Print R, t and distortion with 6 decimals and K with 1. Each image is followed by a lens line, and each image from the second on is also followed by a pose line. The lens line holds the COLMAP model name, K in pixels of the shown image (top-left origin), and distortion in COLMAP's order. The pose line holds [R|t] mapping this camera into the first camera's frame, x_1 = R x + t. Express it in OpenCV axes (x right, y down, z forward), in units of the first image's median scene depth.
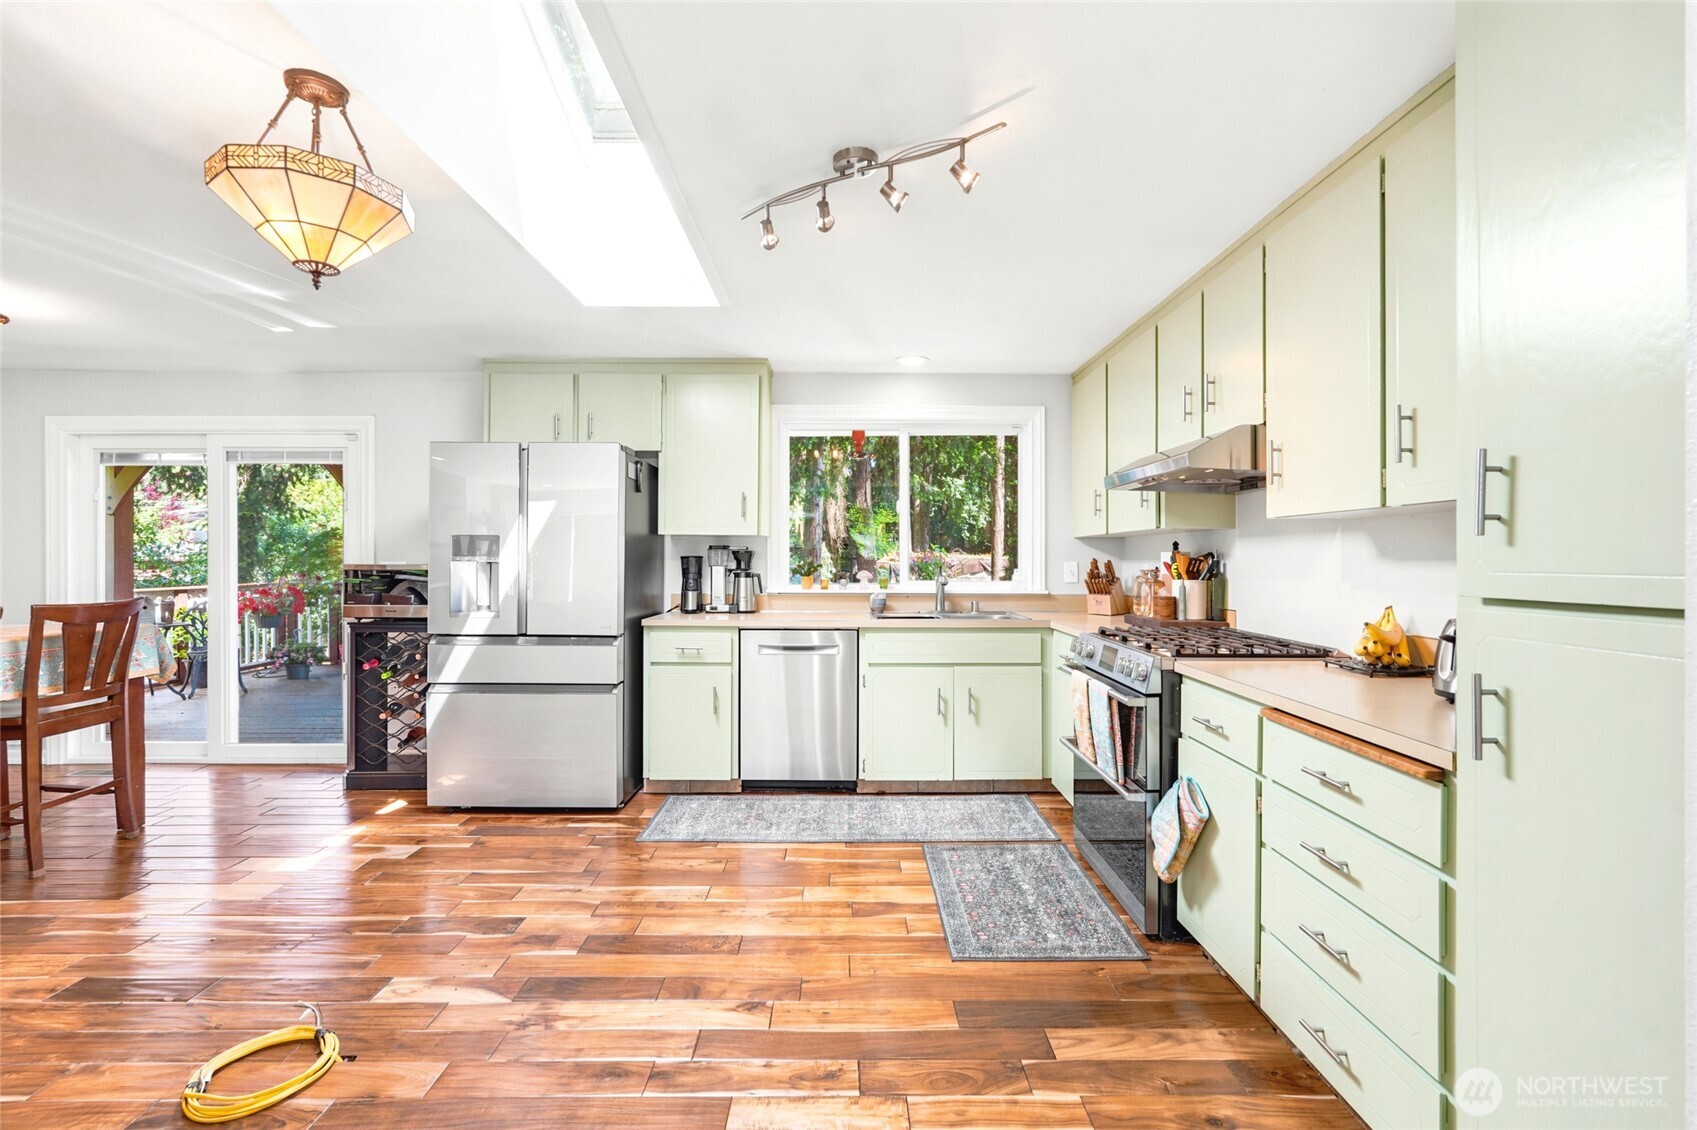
lens RADIAL K [[744.4, 0, 848.5], [0, 744.4, 565.0], [0, 0, 1]] dist [-0.000711, 0.000003]
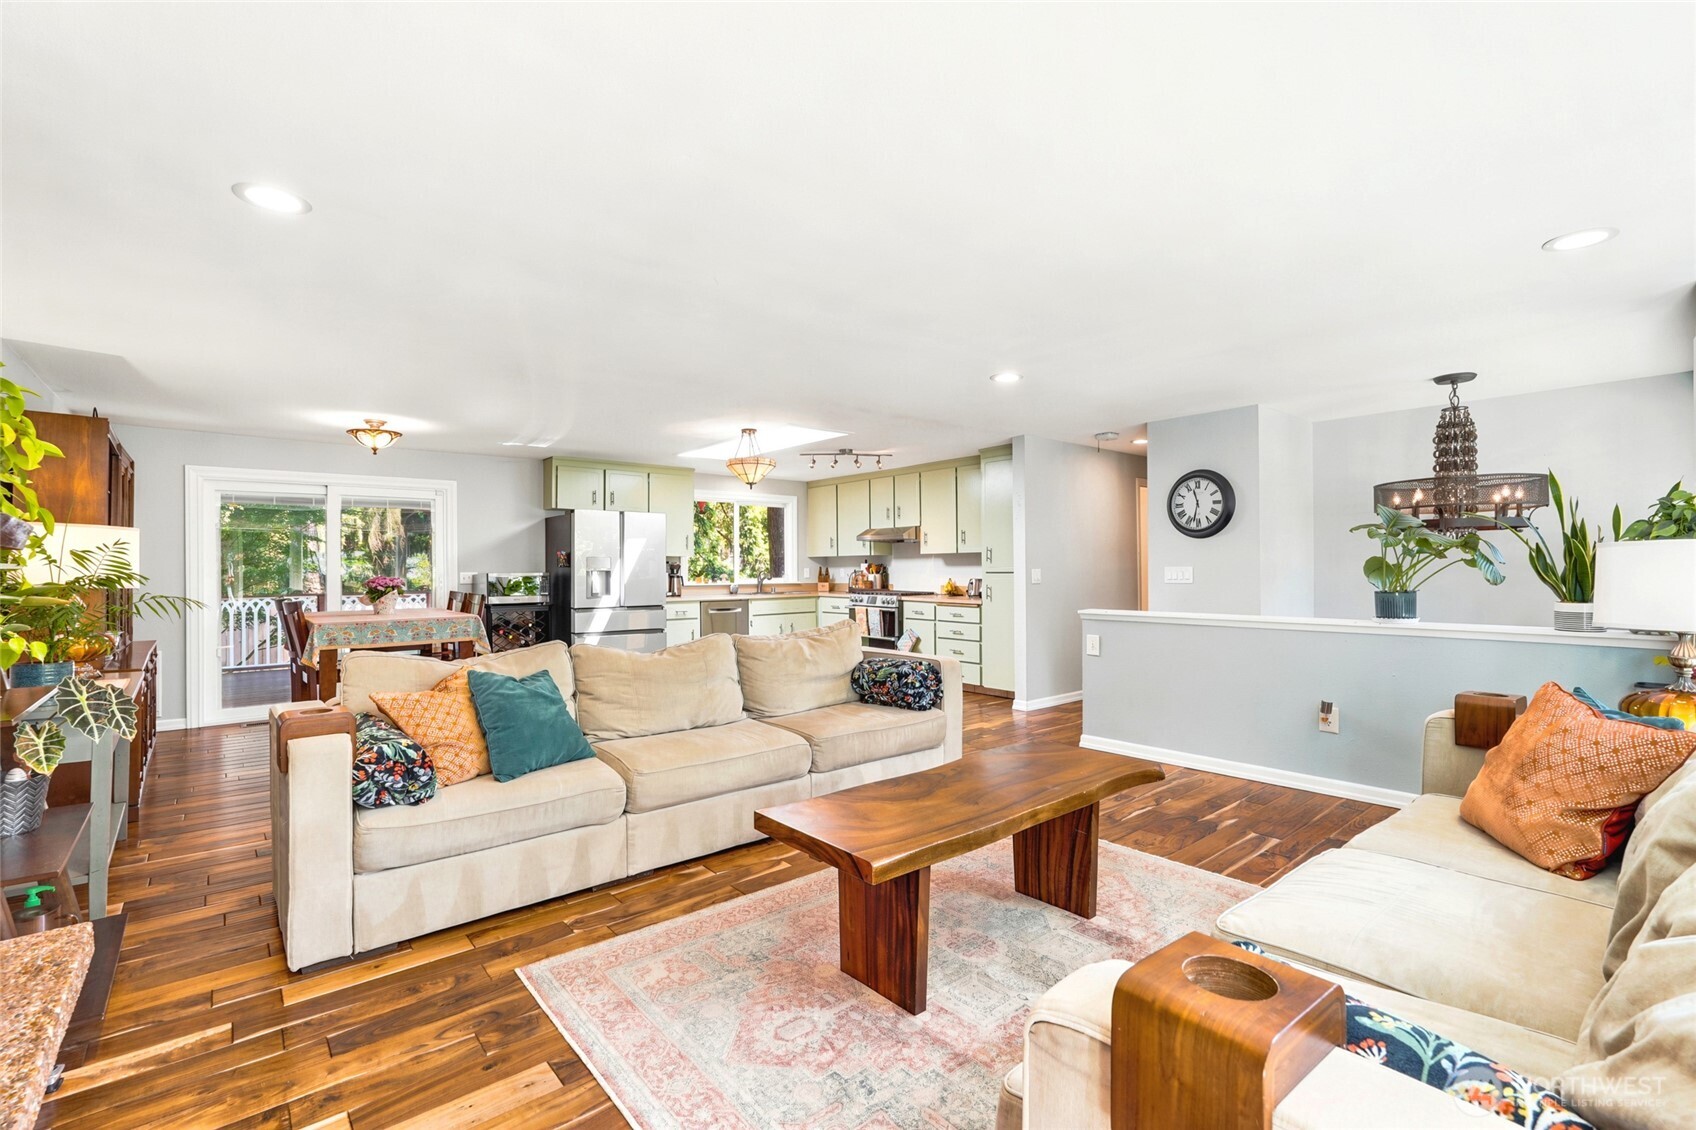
lens RADIAL K [[765.6, 0, 848.0], [0, 765.6, 565.0], [0, 0, 1]] dist [-0.001348, 0.000279]
pose [[0.766876, -0.006139, 0.641766, -1.301360], [0.015805, 0.999832, -0.009322, 0.010817], [-0.641601, 0.017292, 0.766844, -0.984735]]
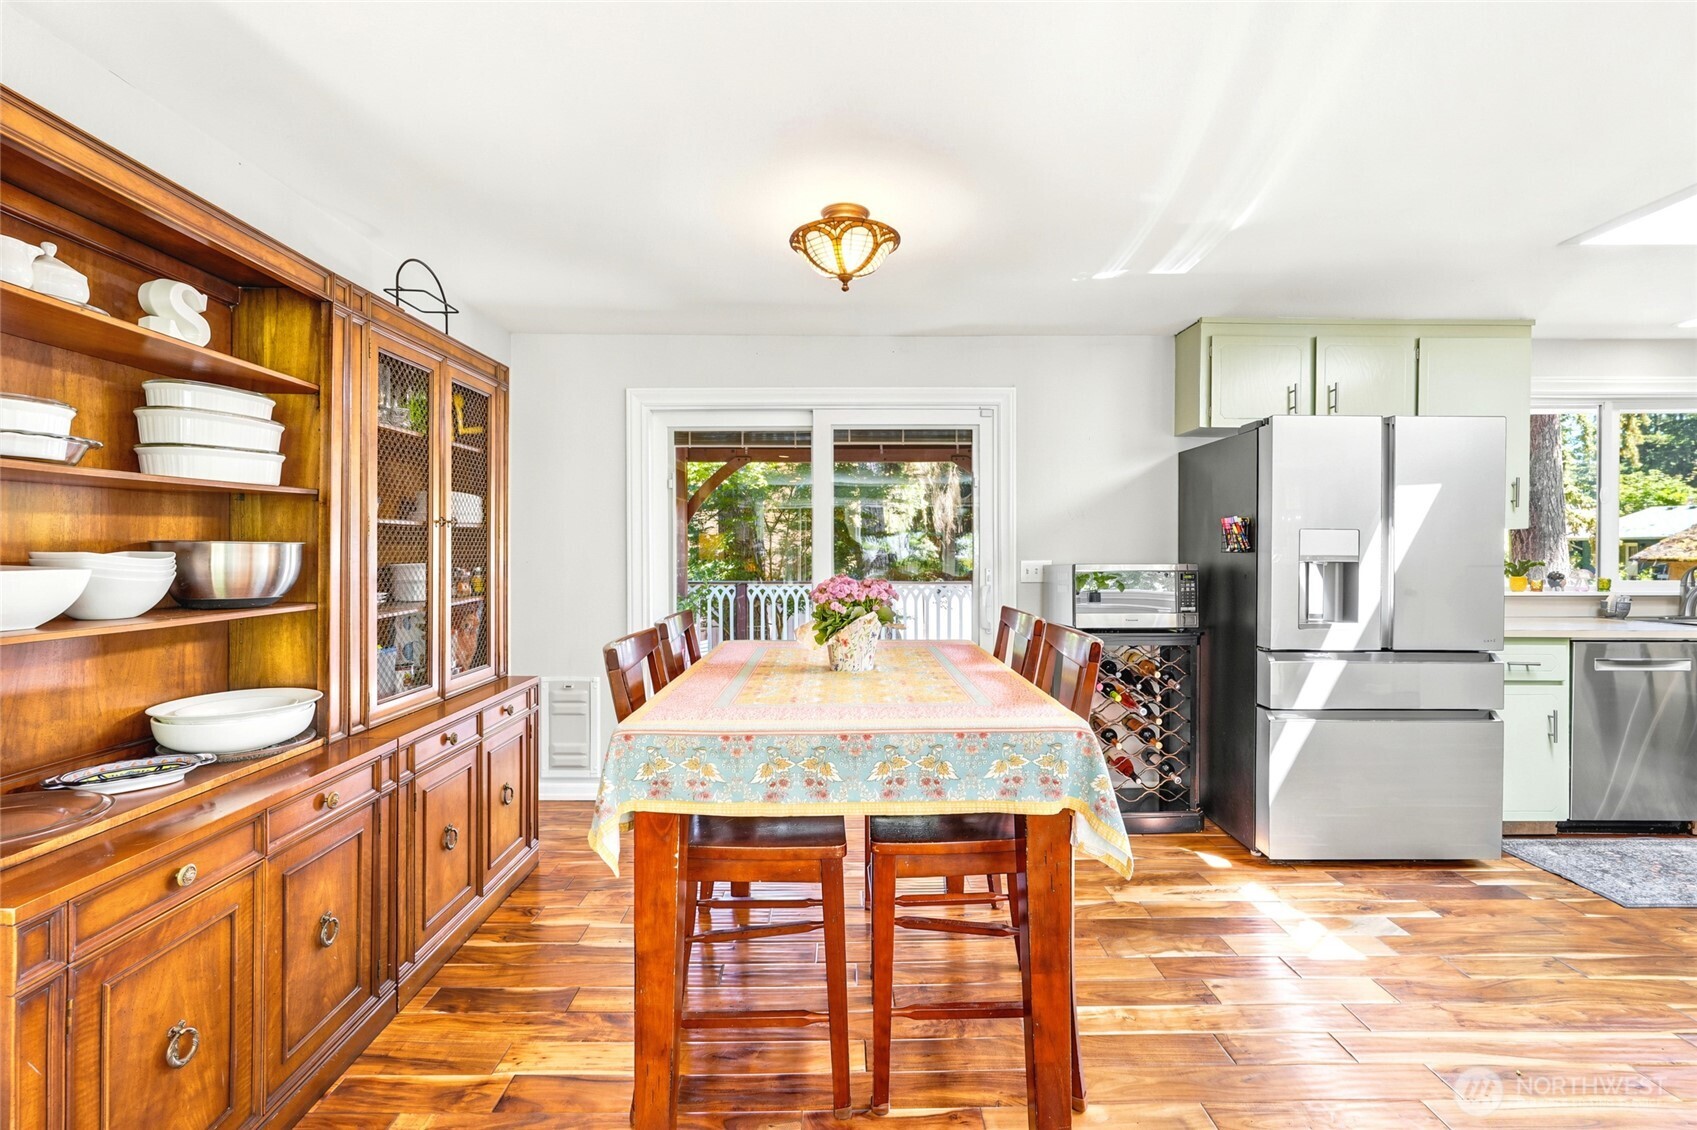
lens RADIAL K [[766.0, 0, 848.5], [0, 766.0, 565.0], [0, 0, 1]] dist [-0.001348, 0.000279]
pose [[0.999927, -0.001748, 0.011989, -1.042298], [0.001634, 0.999953, 0.009521, -0.009572], [-0.012005, -0.009501, 0.999883, 0.163994]]
